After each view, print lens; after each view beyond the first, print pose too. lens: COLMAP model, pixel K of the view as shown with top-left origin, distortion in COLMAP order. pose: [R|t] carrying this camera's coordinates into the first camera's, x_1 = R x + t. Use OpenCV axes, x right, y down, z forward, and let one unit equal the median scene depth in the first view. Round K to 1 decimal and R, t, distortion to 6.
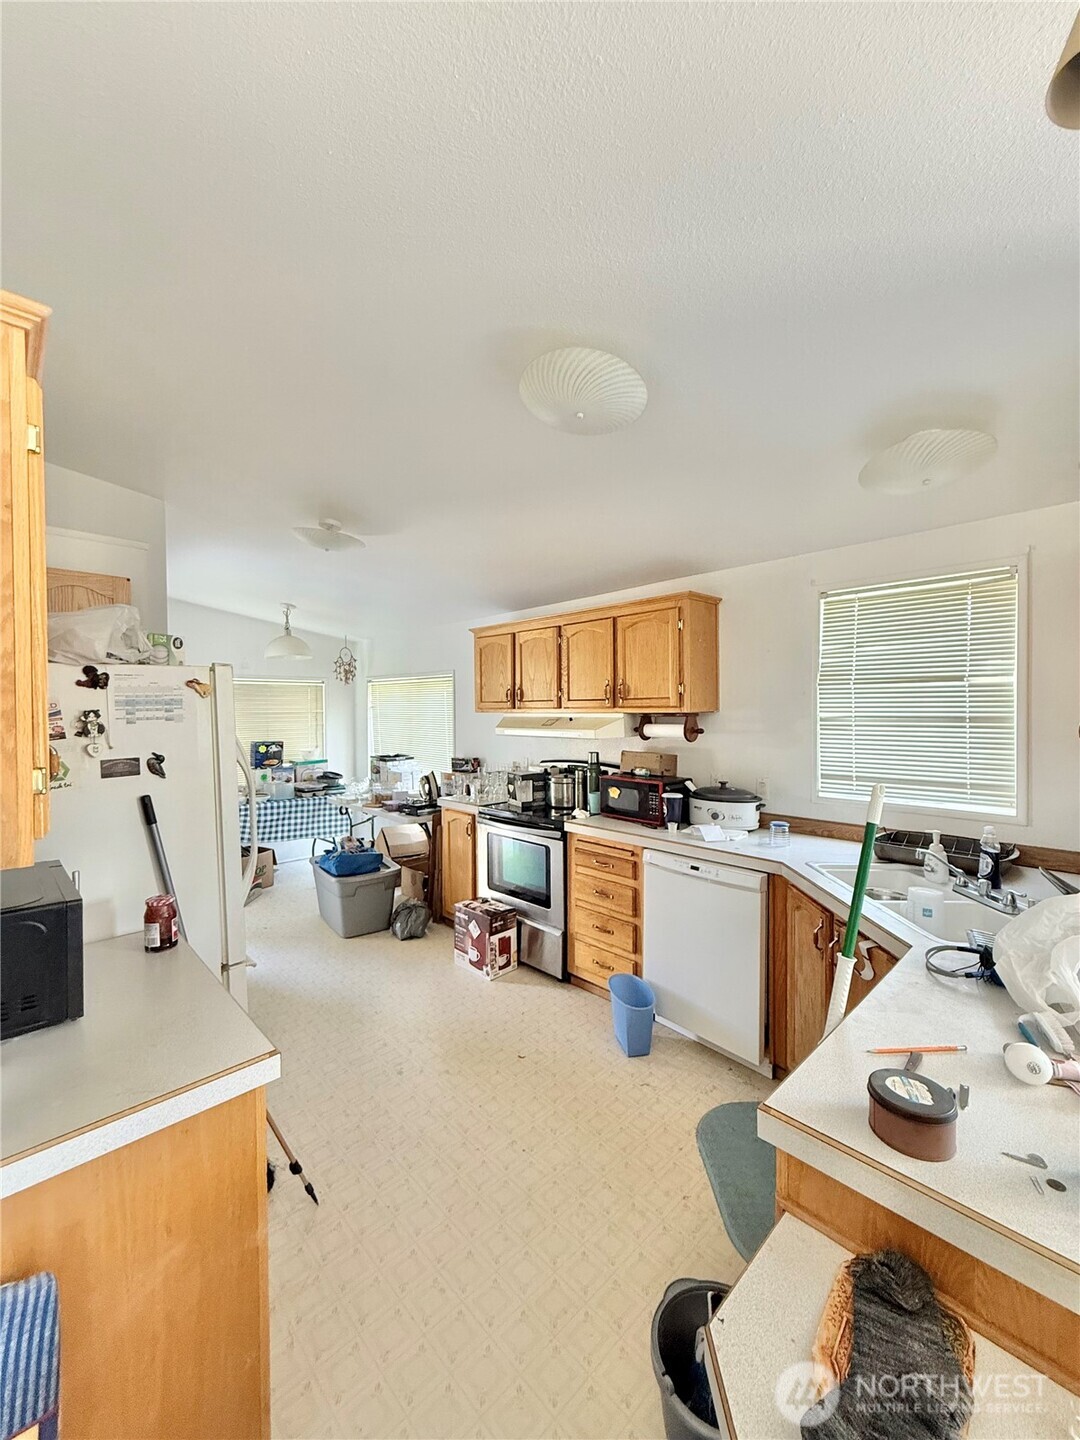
lens RADIAL K [[570.8, 0, 540.1], [0, 570.8, 718.2], [0, 0, 1]] dist [-0.001731, 0.000301]
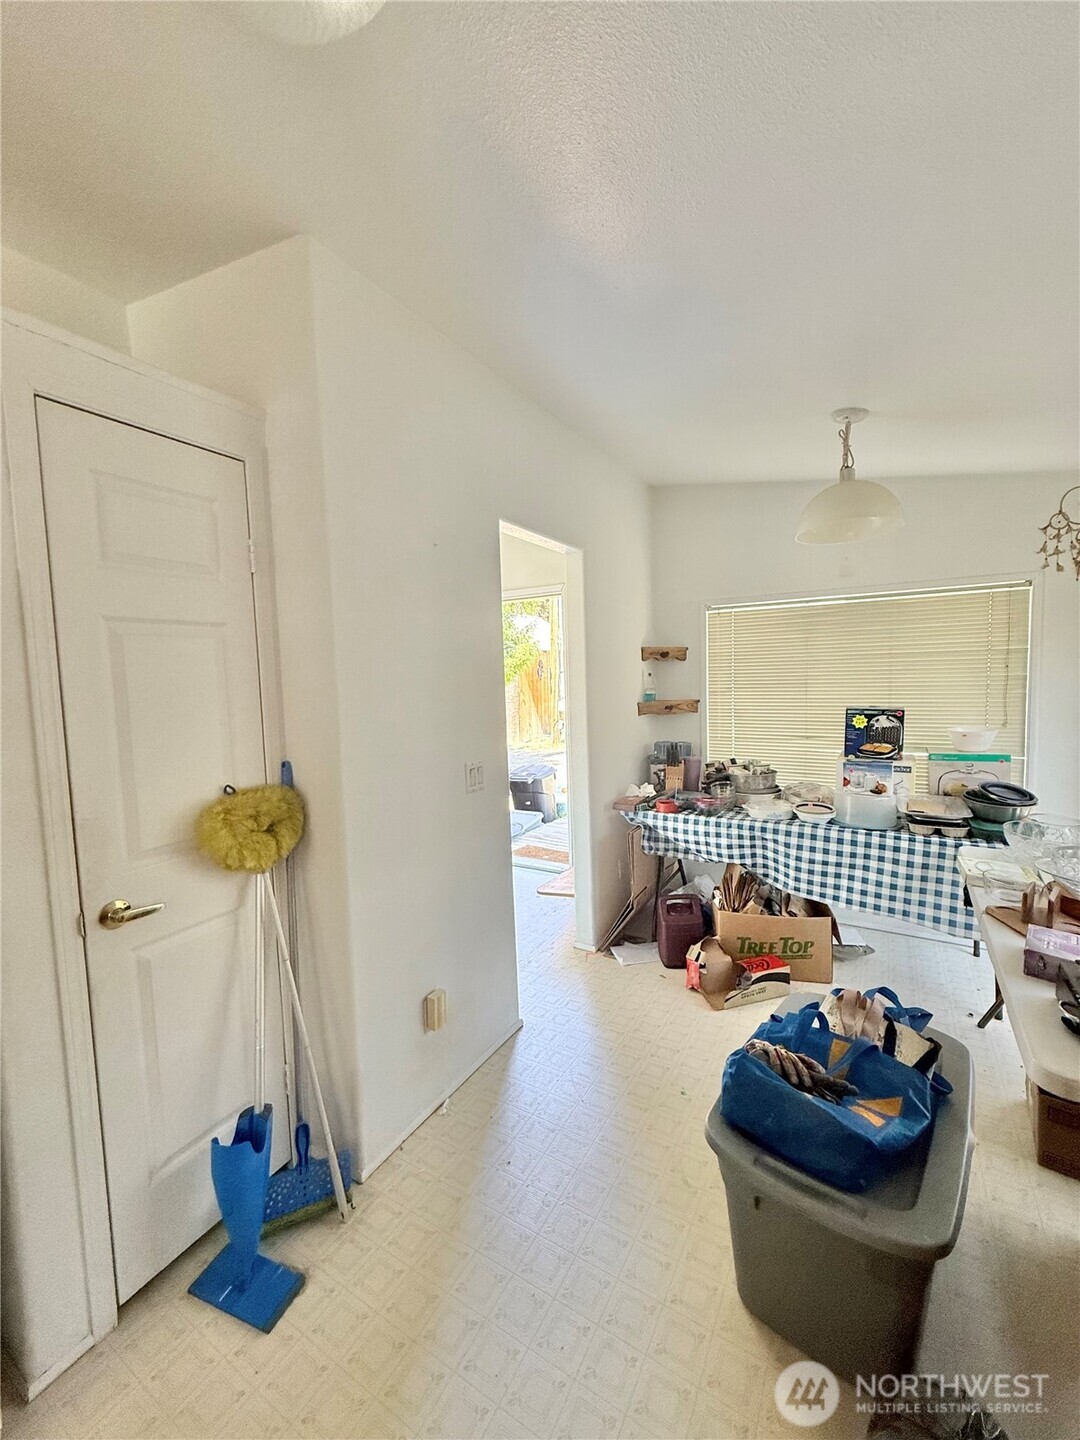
lens RADIAL K [[570.8, 0, 539.1], [0, 570.8, 715.5], [0, 0, 1]] dist [-0.001731, 0.000301]
pose [[0.263589, 0.073179, -0.961855, -0.047371], [0.010259, 0.996849, 0.078652, 0.002590], [0.964580, -0.030600, 0.262008, 0.566256]]
